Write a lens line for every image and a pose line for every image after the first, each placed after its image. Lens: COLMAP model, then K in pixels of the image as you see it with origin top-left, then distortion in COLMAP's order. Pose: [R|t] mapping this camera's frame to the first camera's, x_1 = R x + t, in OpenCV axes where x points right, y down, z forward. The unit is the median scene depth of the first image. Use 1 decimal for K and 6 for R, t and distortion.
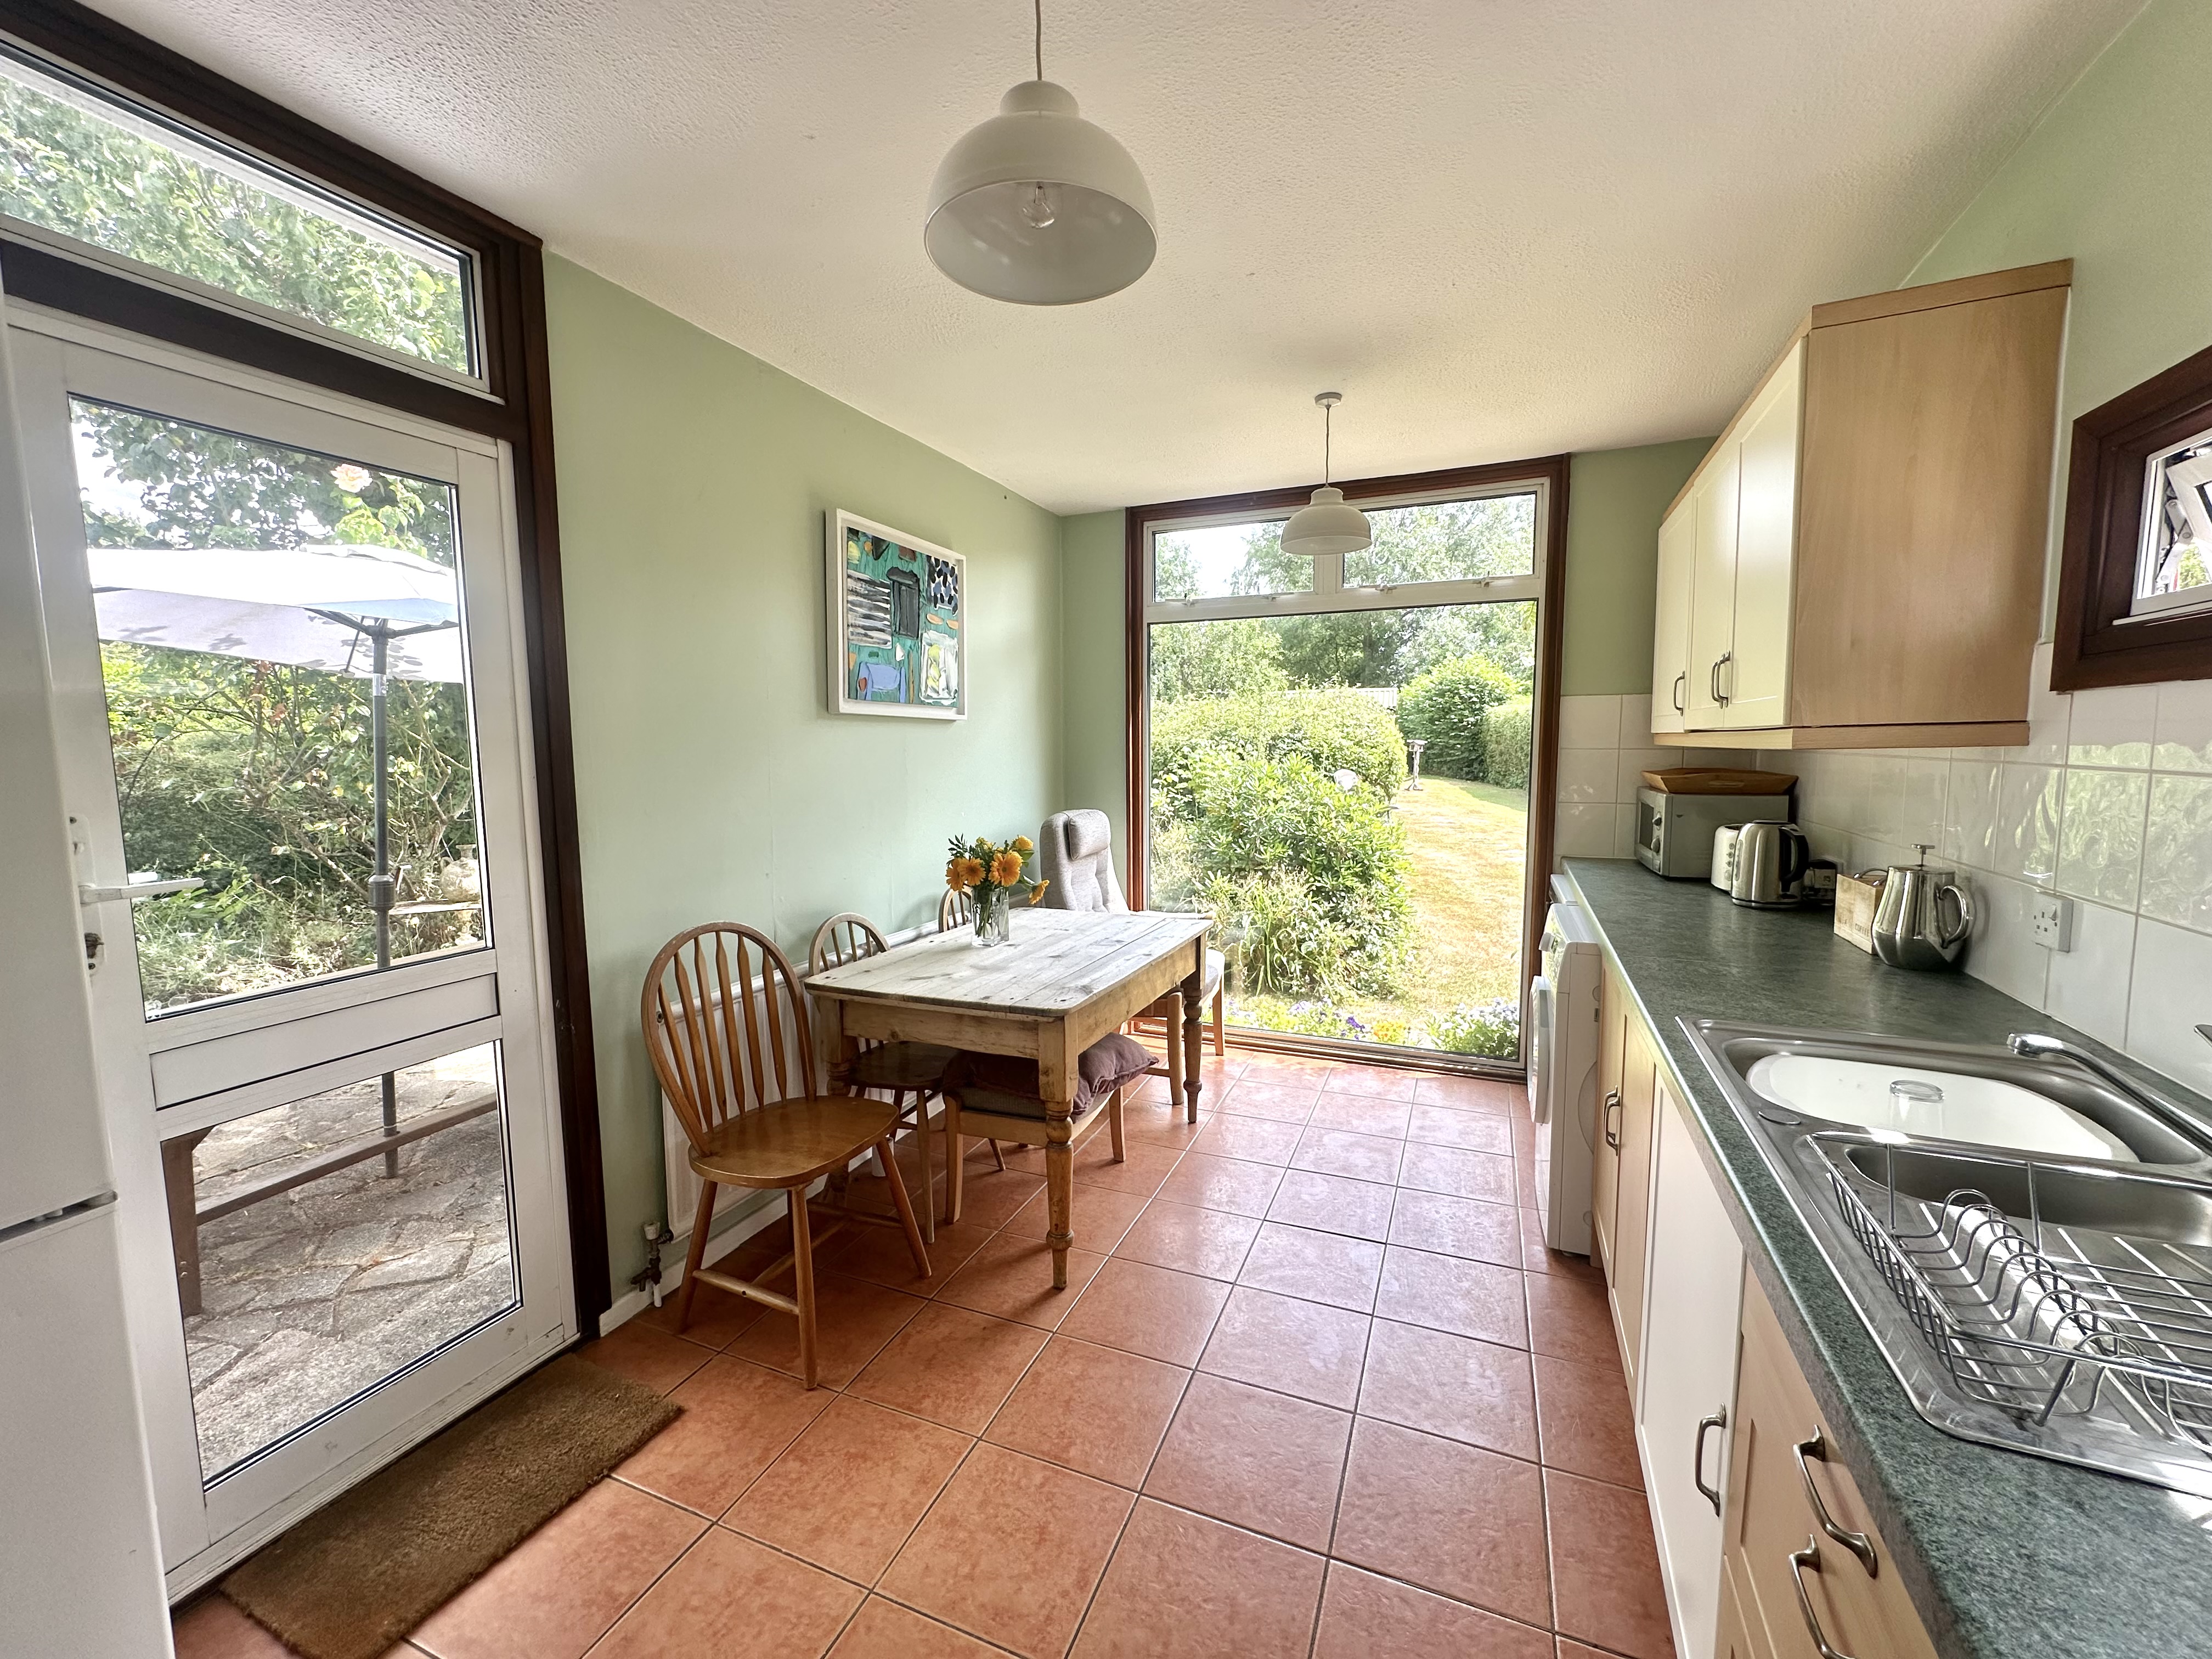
lens RADIAL K [[909.4, 0, 1106.0], [0, 909.4, 829.5], [0, 0, 1]] dist [0.000019, 0.000181]
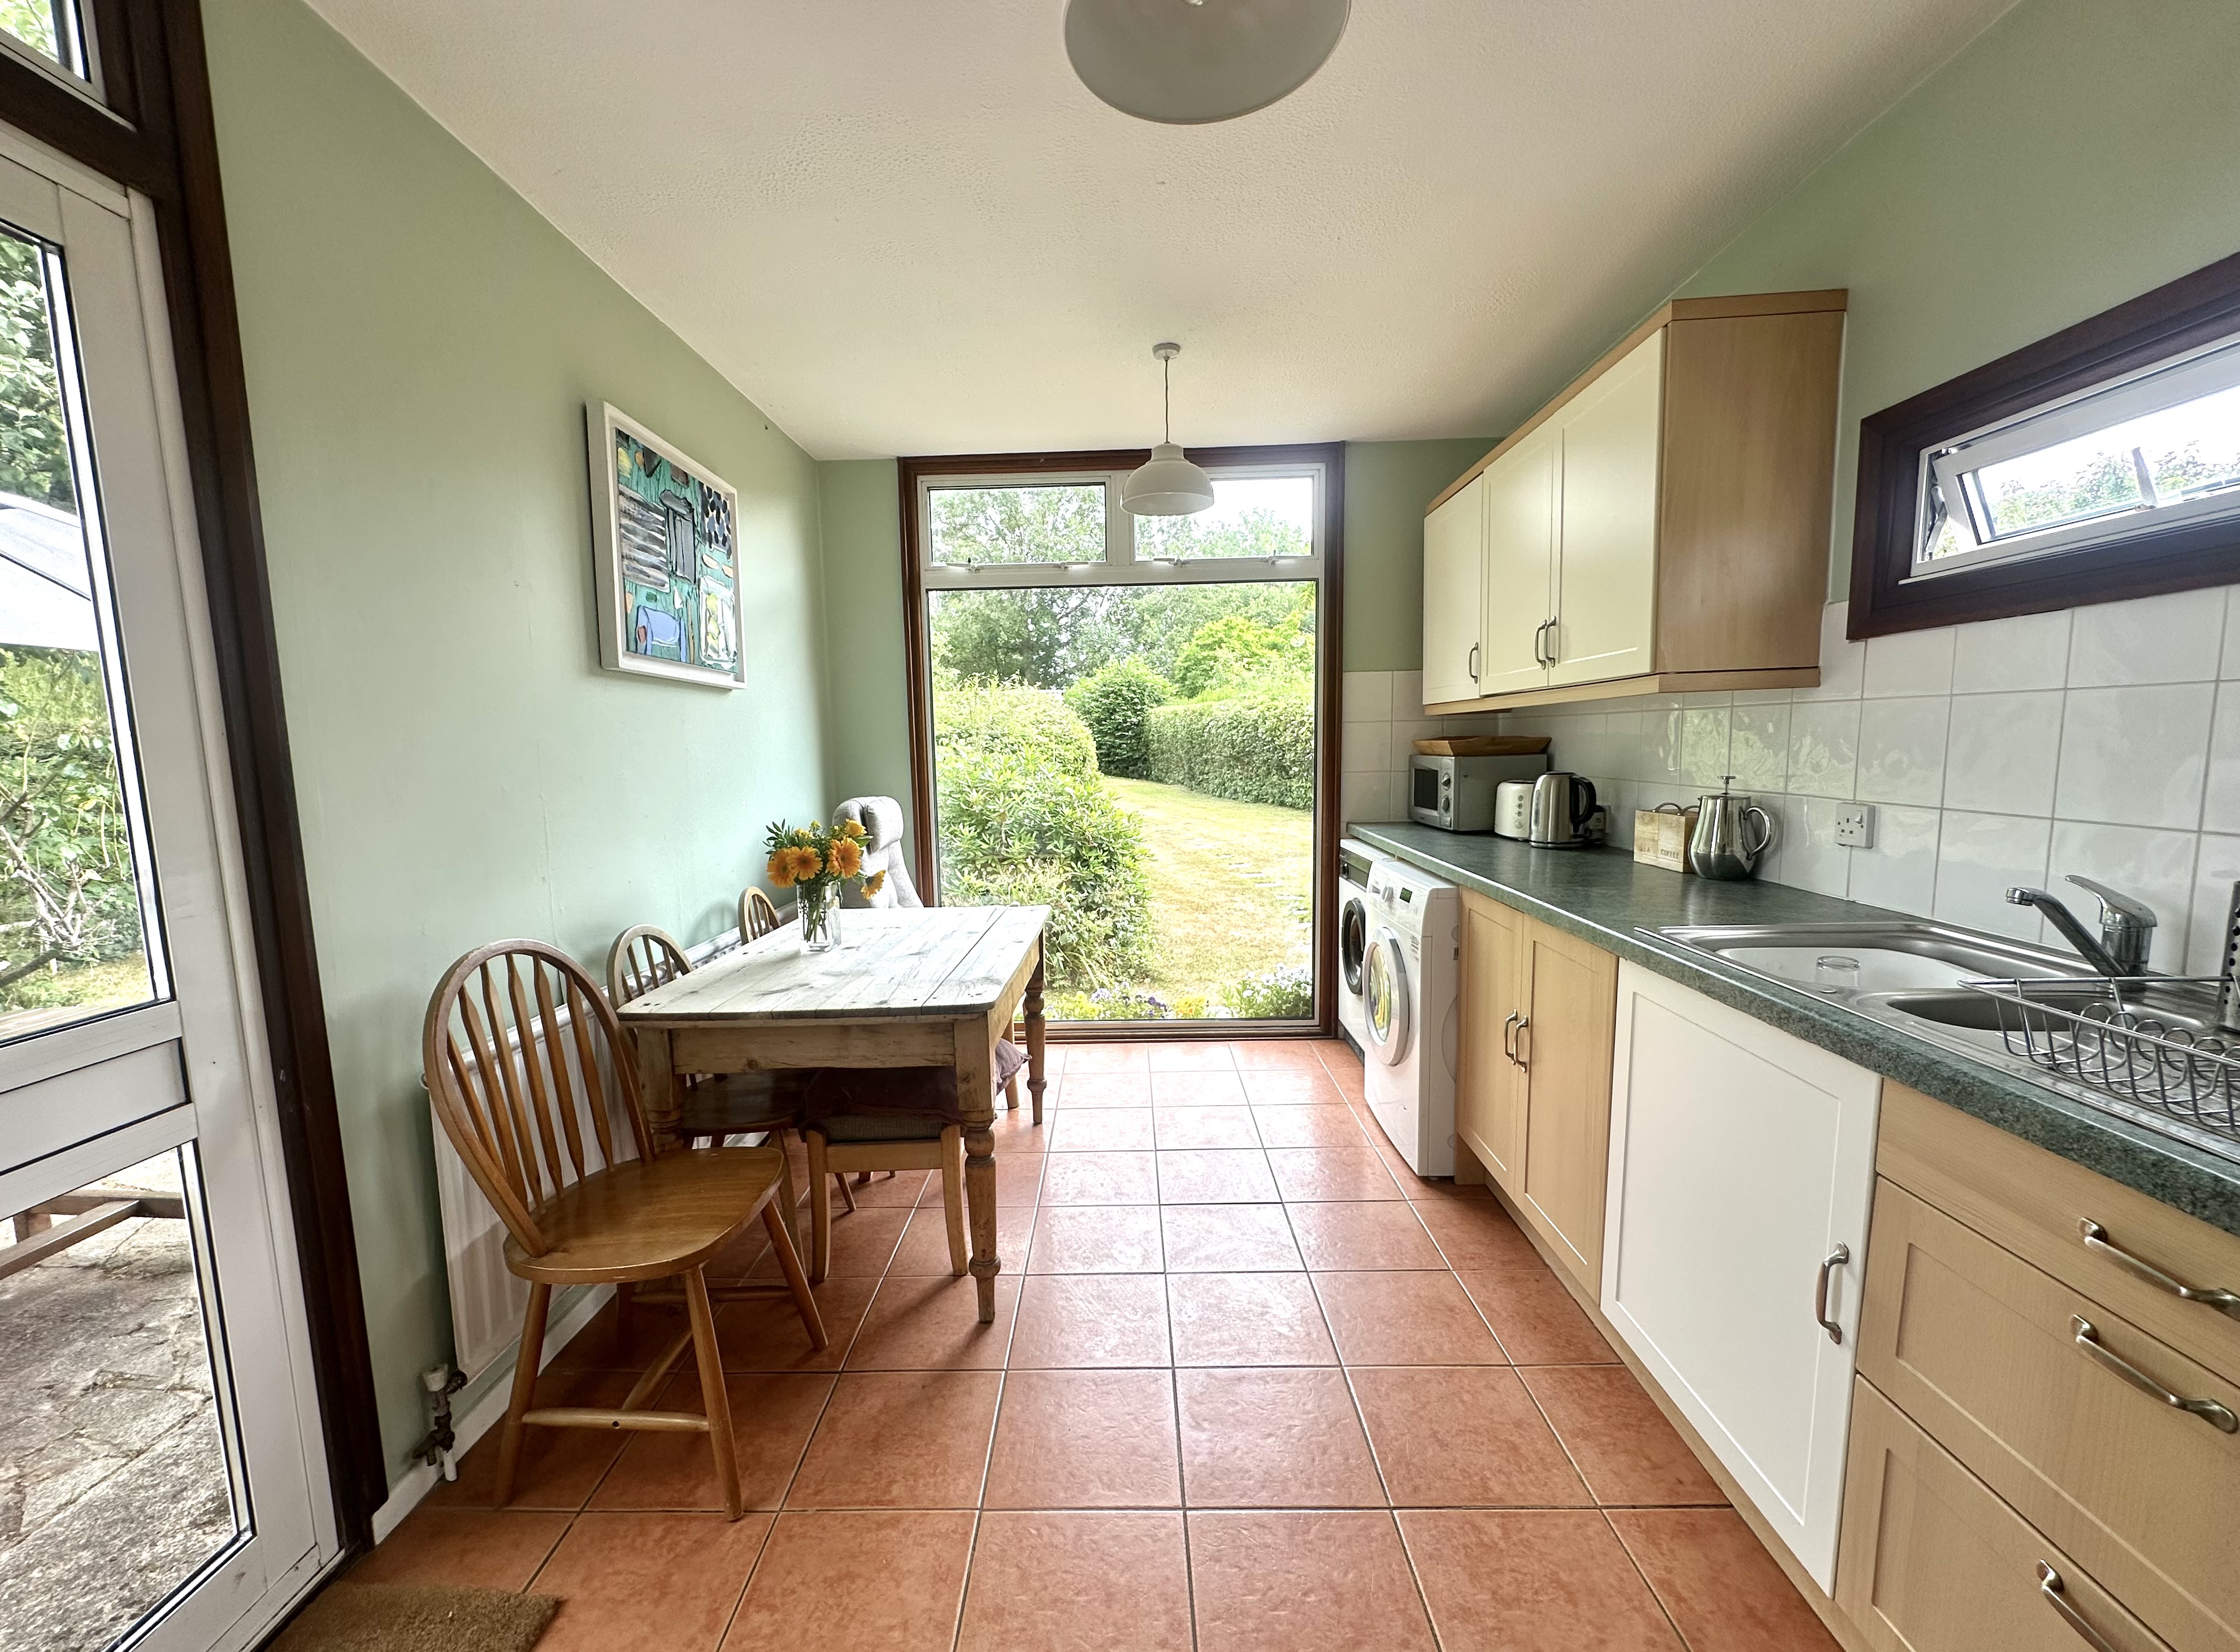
lens RADIAL K [[931.8, 0, 1112.1], [0, 931.8, 853.8], [0, 0, 1]] dist [0.000992, 0.000291]
pose [[0.928453, -0.056103, 0.367188, -0.198849], [0.050037, 0.998408, 0.026025, 0.029681], [-0.368063, -0.005790, 0.929783, 0.099407]]
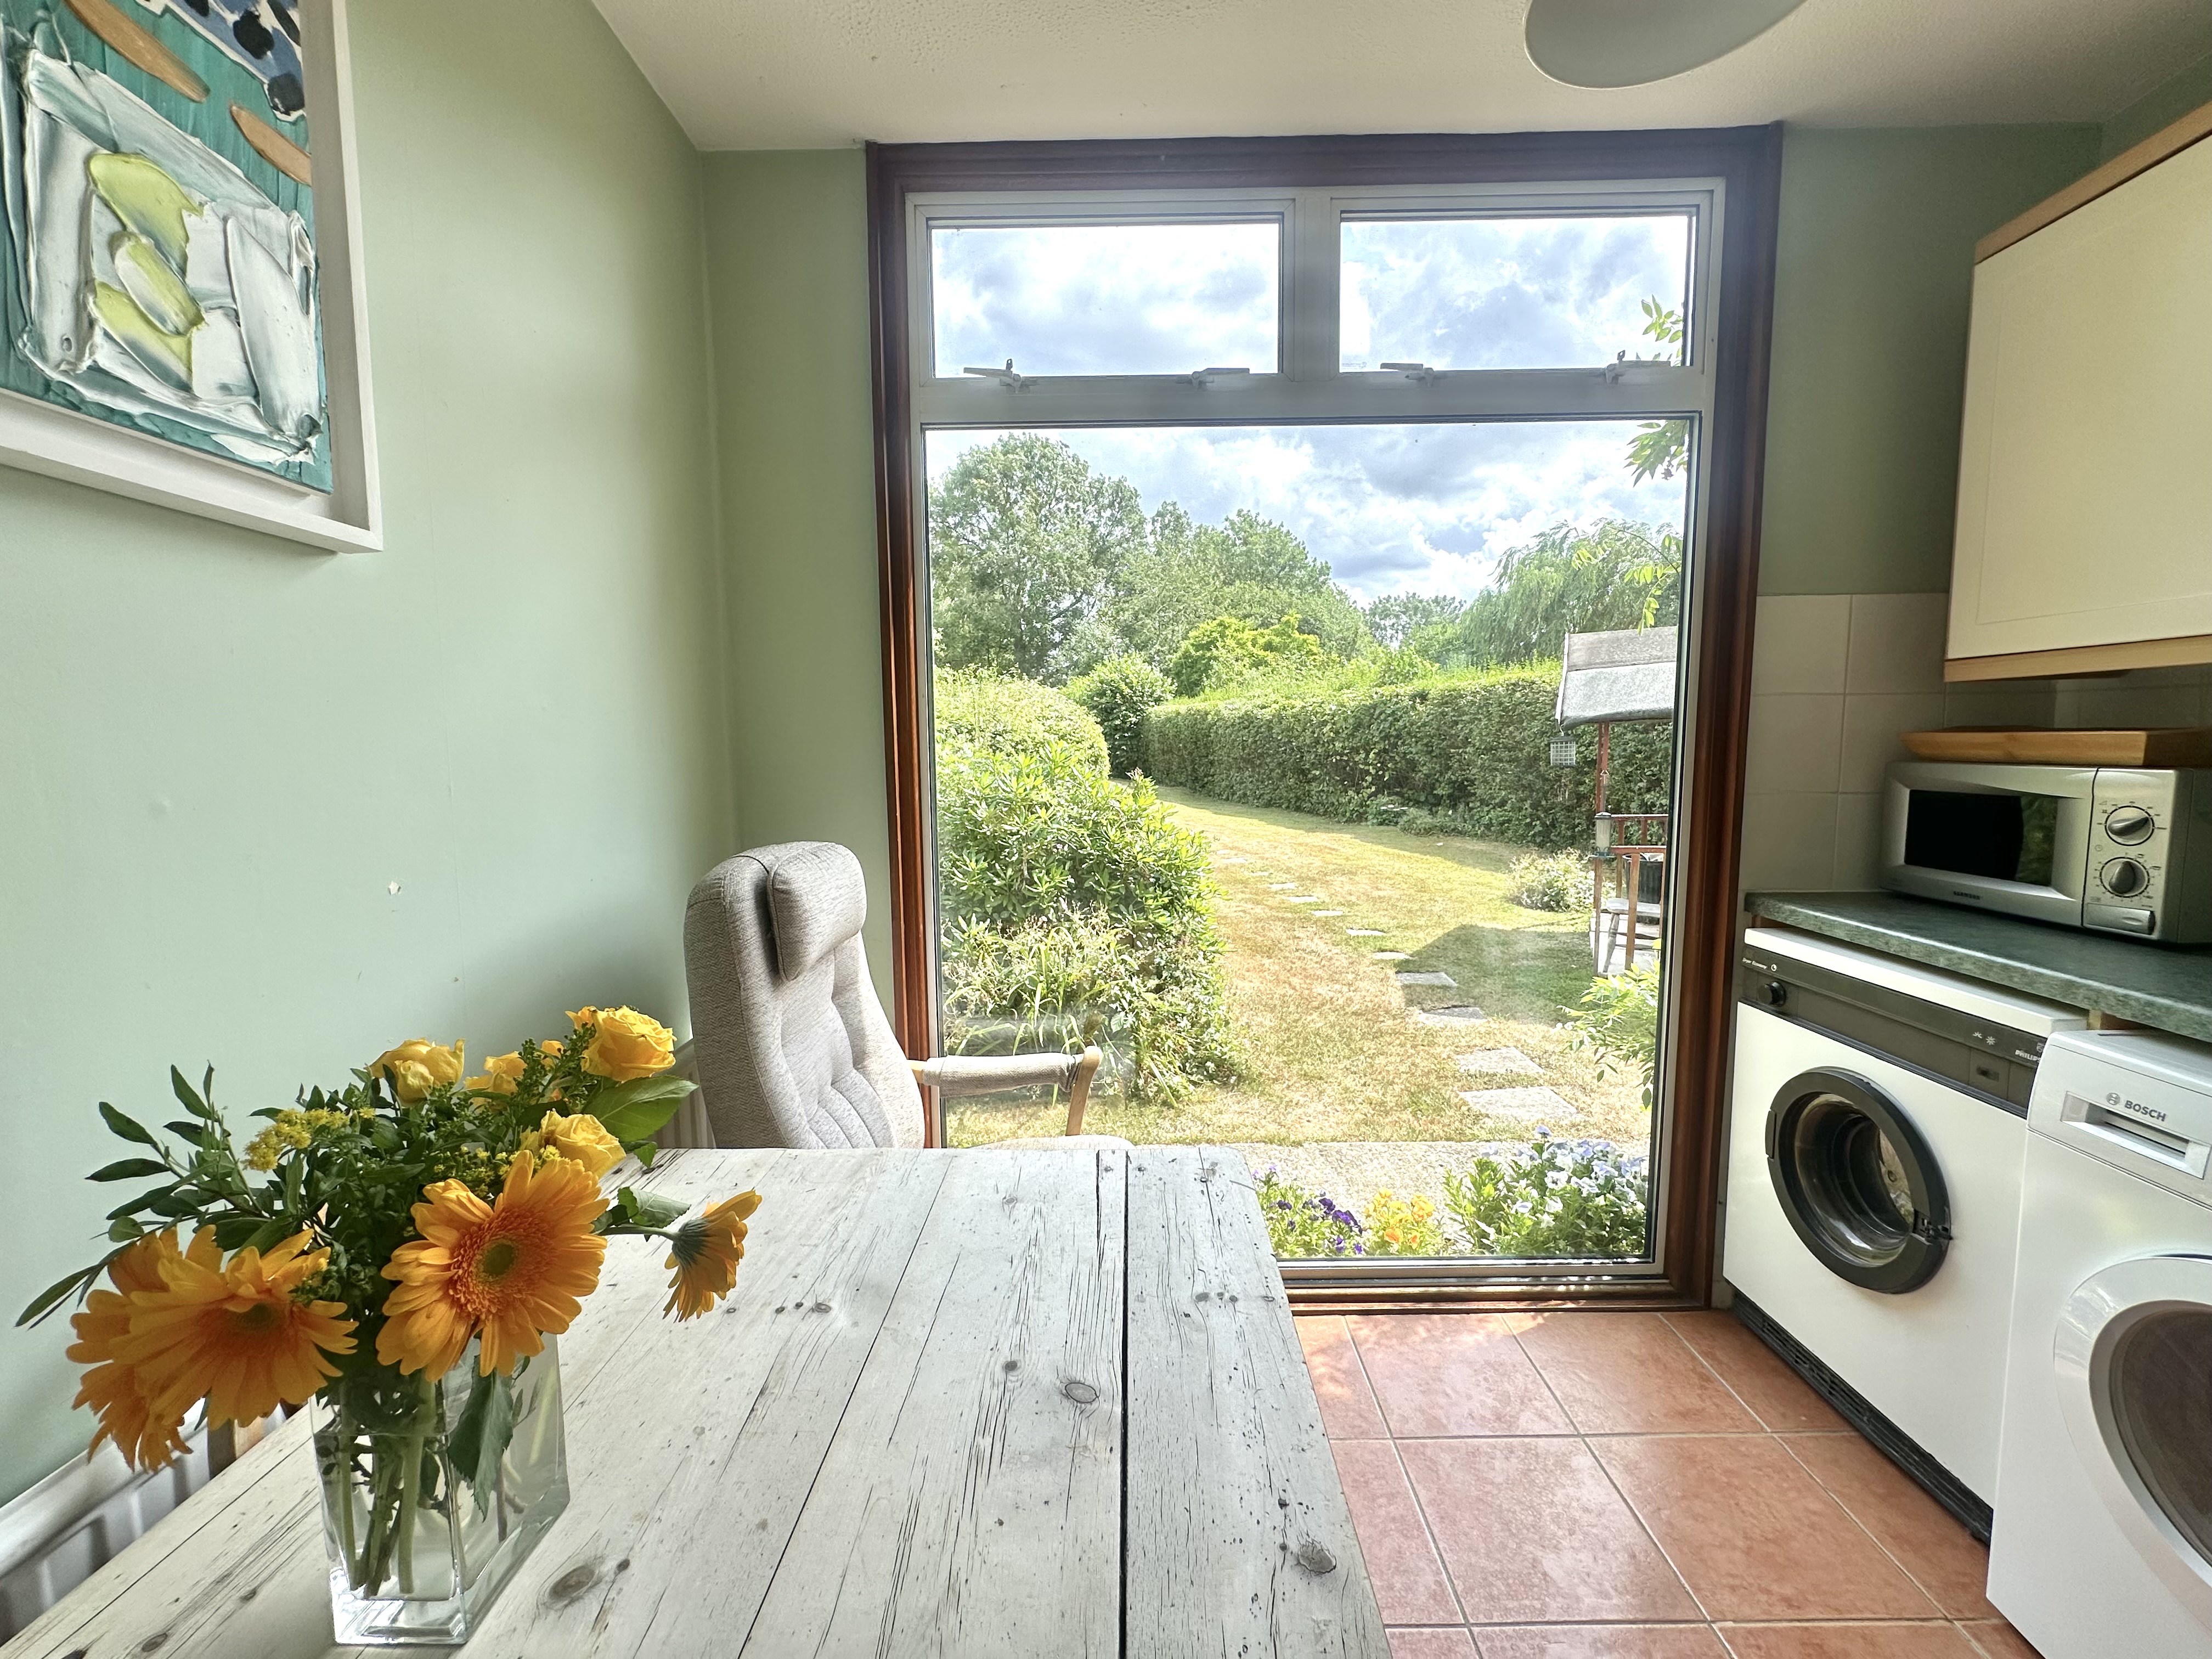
lens RADIAL K [[890.2, 0, 1106.0], [0, 890.2, 829.5], [0, 0, 1]] dist [0.000874, 0.000367]
pose [[0.923702, -0.041187, 0.380892, -0.067461], [0.042842, 0.999073, 0.004138, -0.033122], [-0.380710, 0.012496, 0.924610, 0.804189]]
